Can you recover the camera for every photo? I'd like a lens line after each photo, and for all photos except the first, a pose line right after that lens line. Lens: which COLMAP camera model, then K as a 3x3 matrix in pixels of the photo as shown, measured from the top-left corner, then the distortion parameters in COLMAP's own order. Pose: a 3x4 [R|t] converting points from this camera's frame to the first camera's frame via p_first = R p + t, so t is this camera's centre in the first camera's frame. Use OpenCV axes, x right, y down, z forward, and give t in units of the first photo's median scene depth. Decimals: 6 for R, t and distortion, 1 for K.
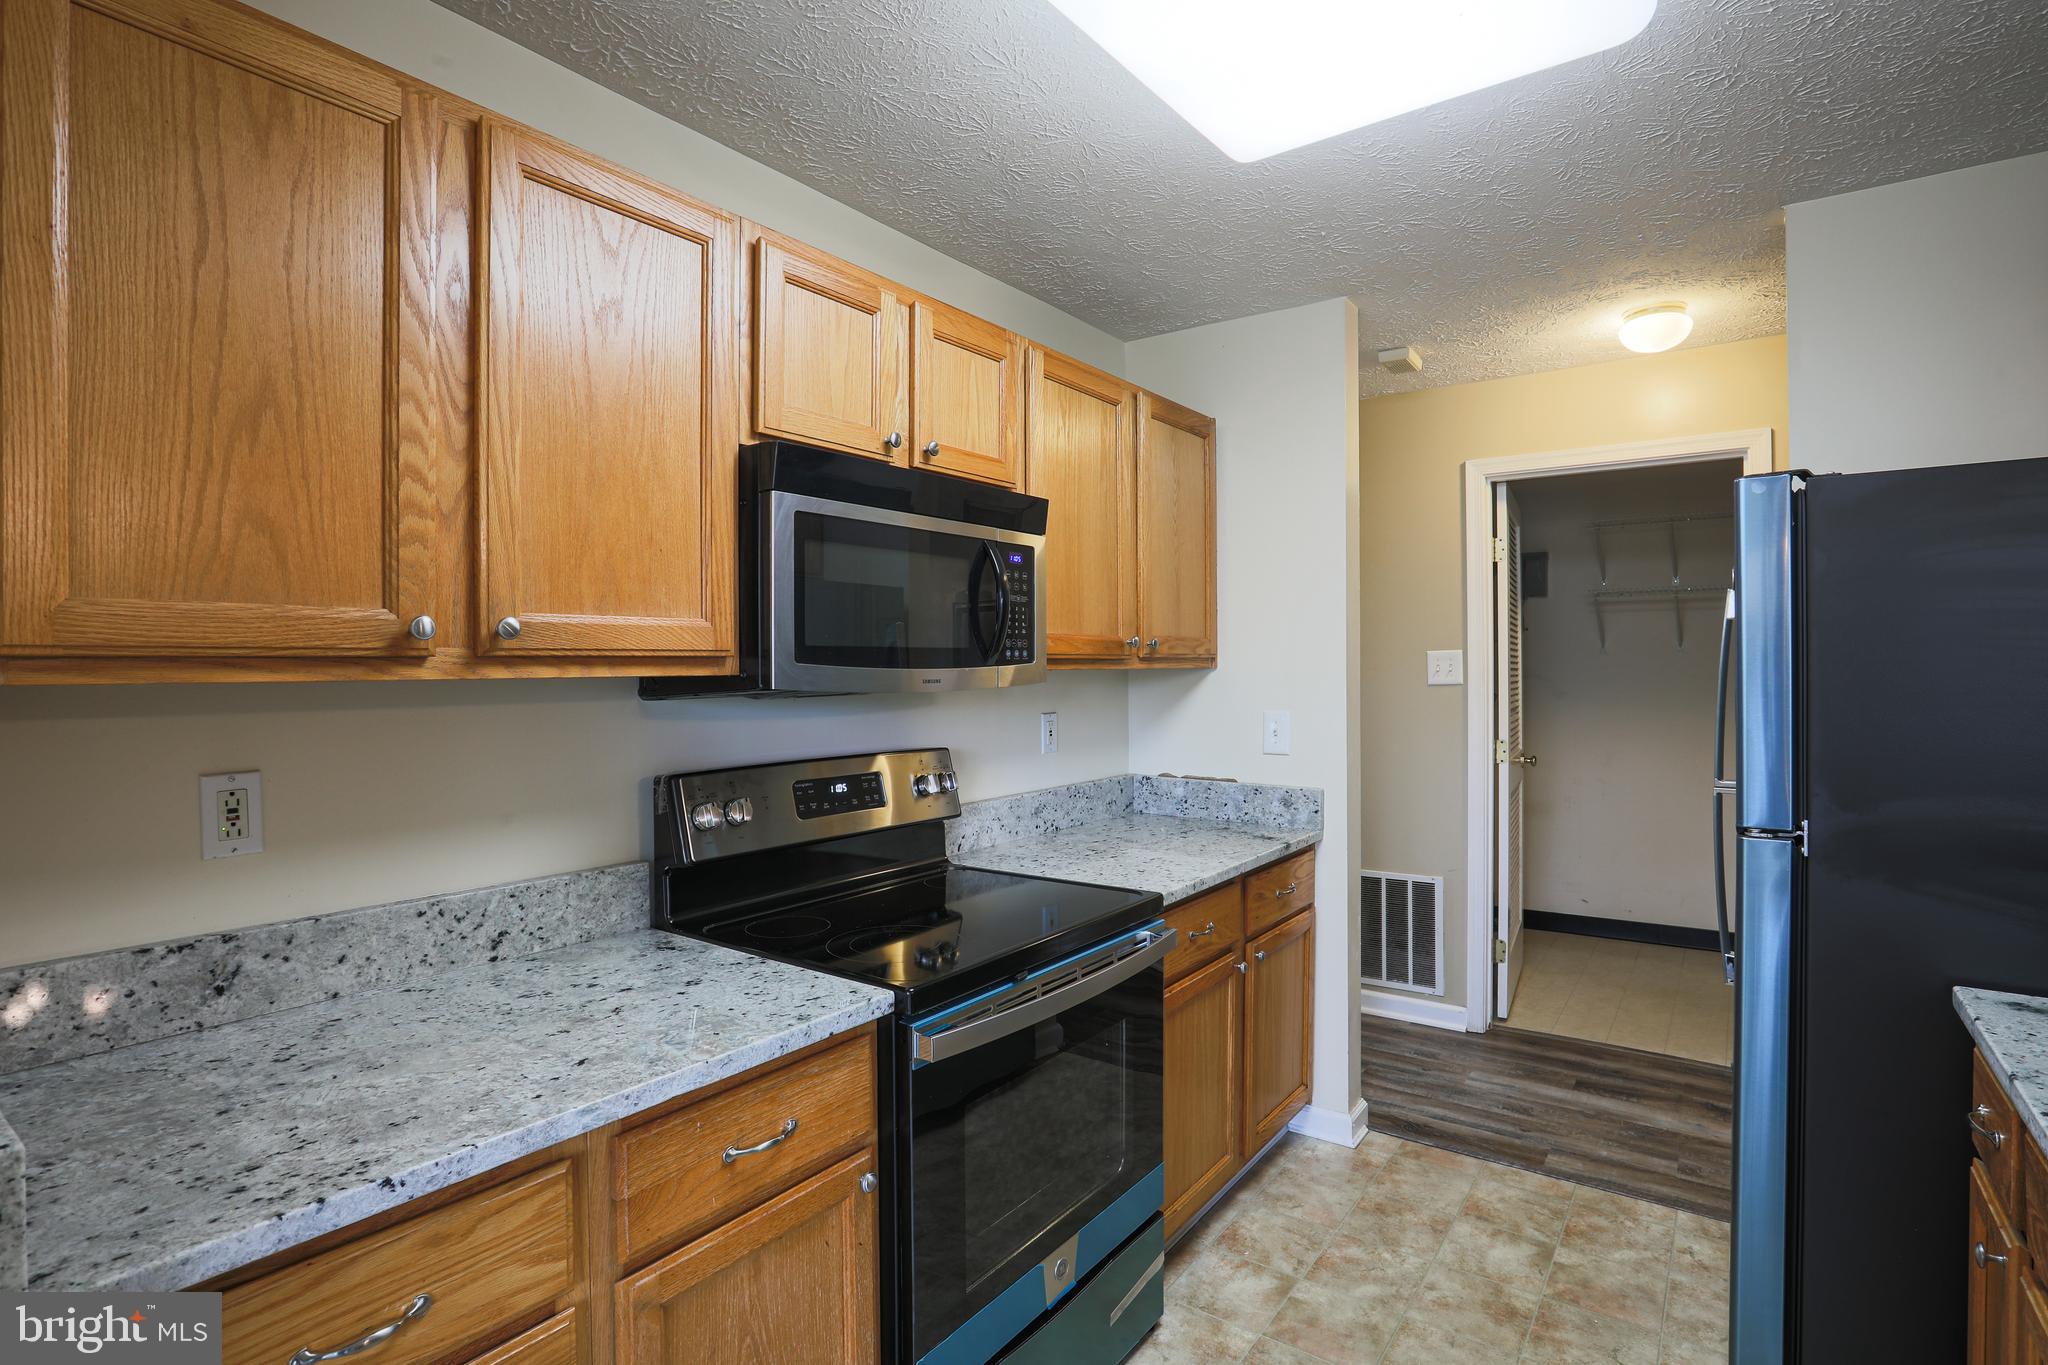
lens RADIAL K [[995.3, 0, 1039.5], [0, 995.3, 664.2], [0, 0, 1]] dist [-0.059740, 0.021627]
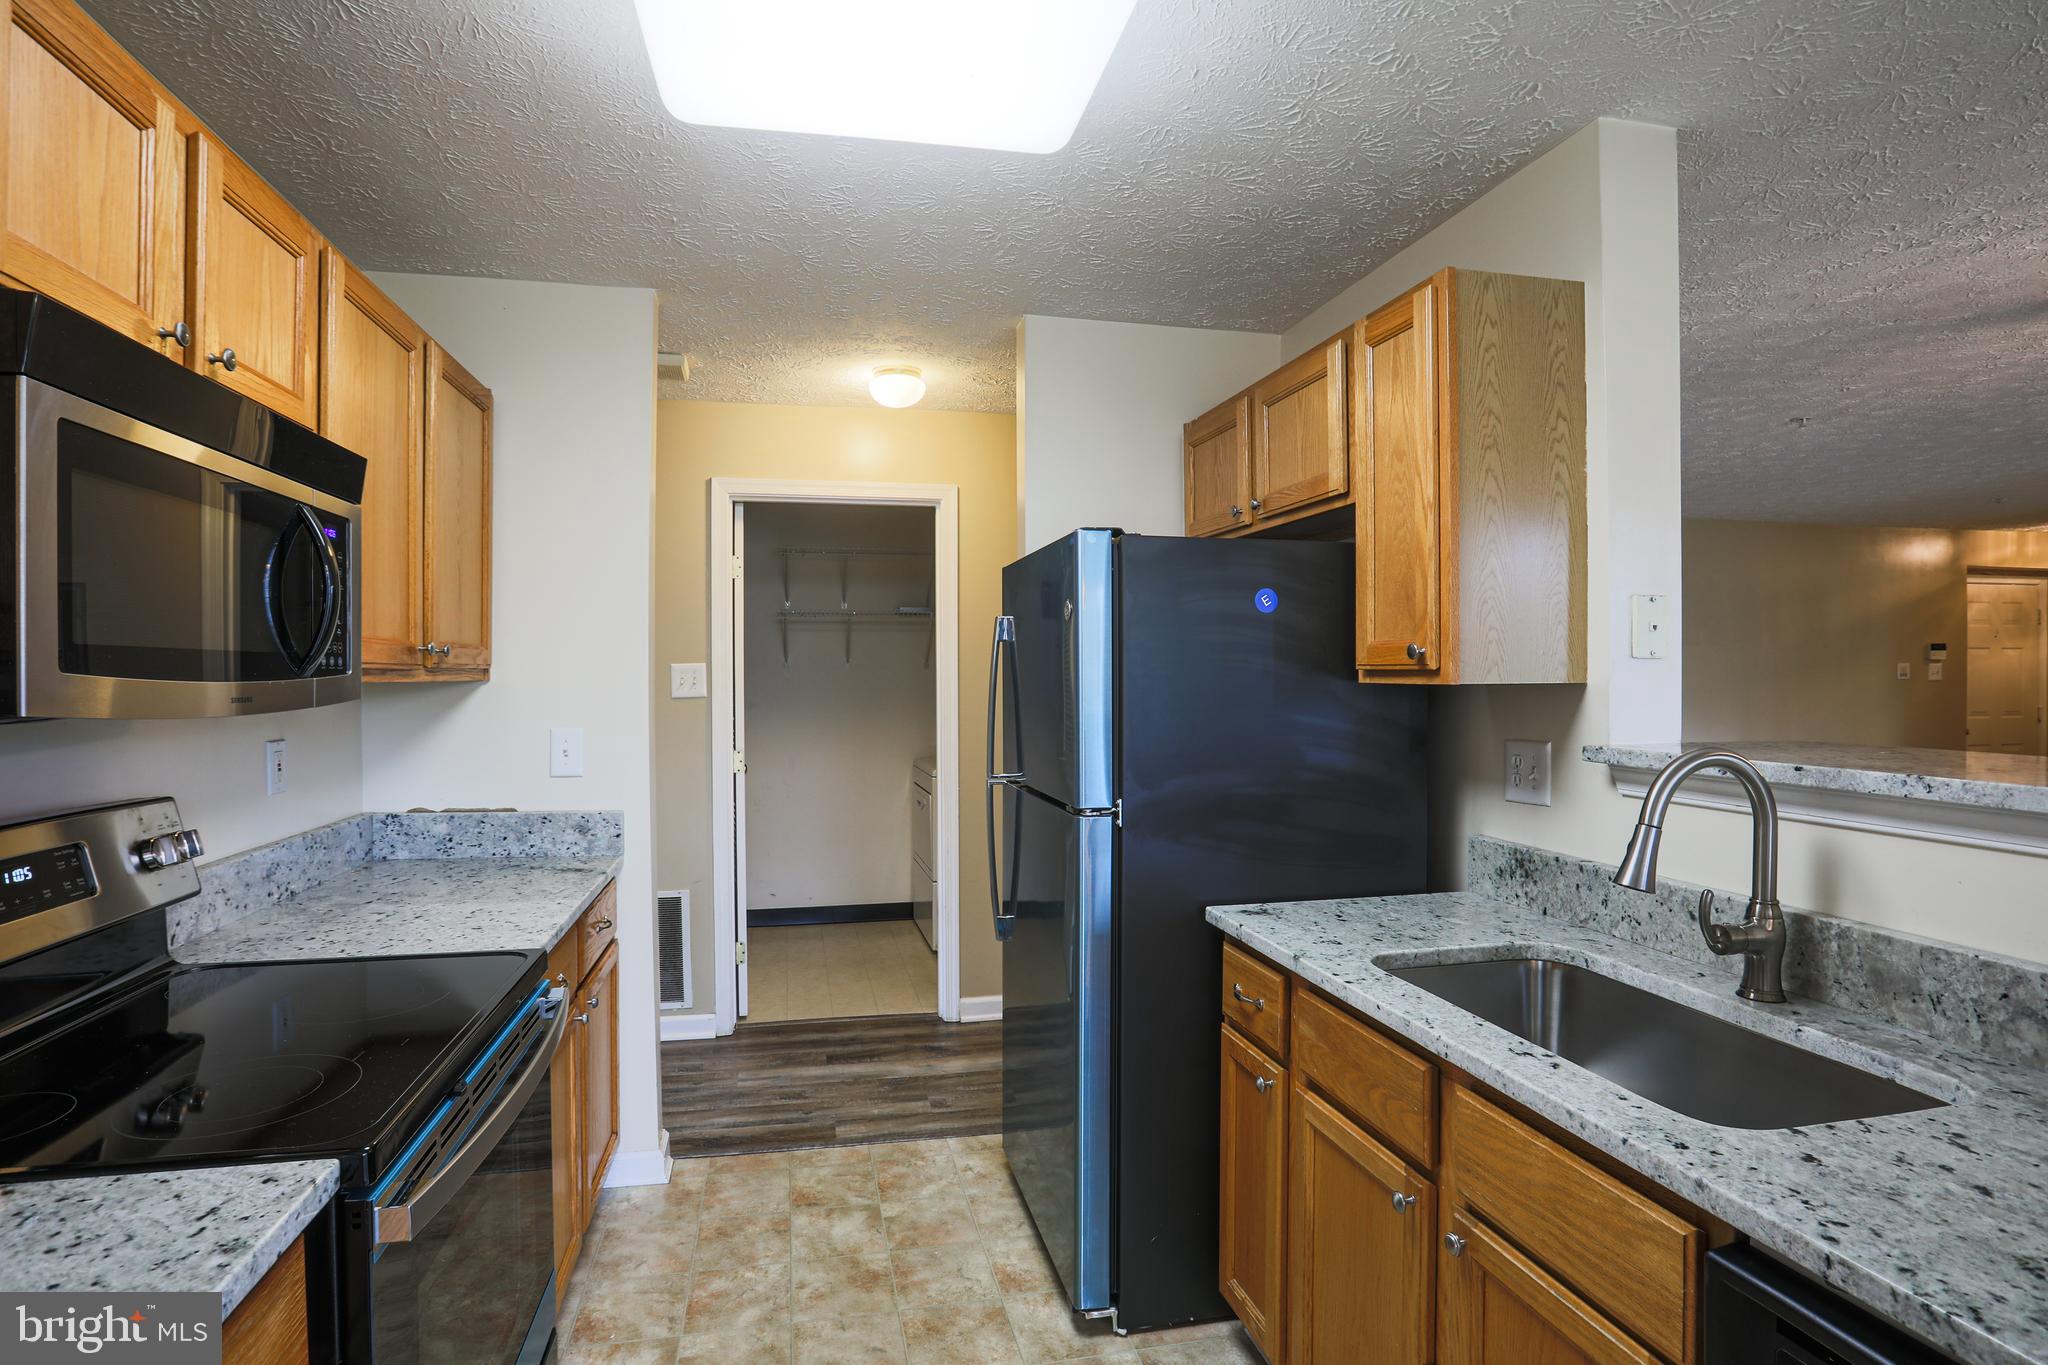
lens RADIAL K [[1006.4, 0, 992.9], [0, 1006.4, 675.8], [0, 0, 1]] dist [-0.062303, 0.019346]
pose [[0.677056, 0.004648, 0.735917, -0.177112], [-0.004886, 0.999986, -0.001820, -0.000677], [-0.735915, -0.002363, 0.677070, 0.115372]]
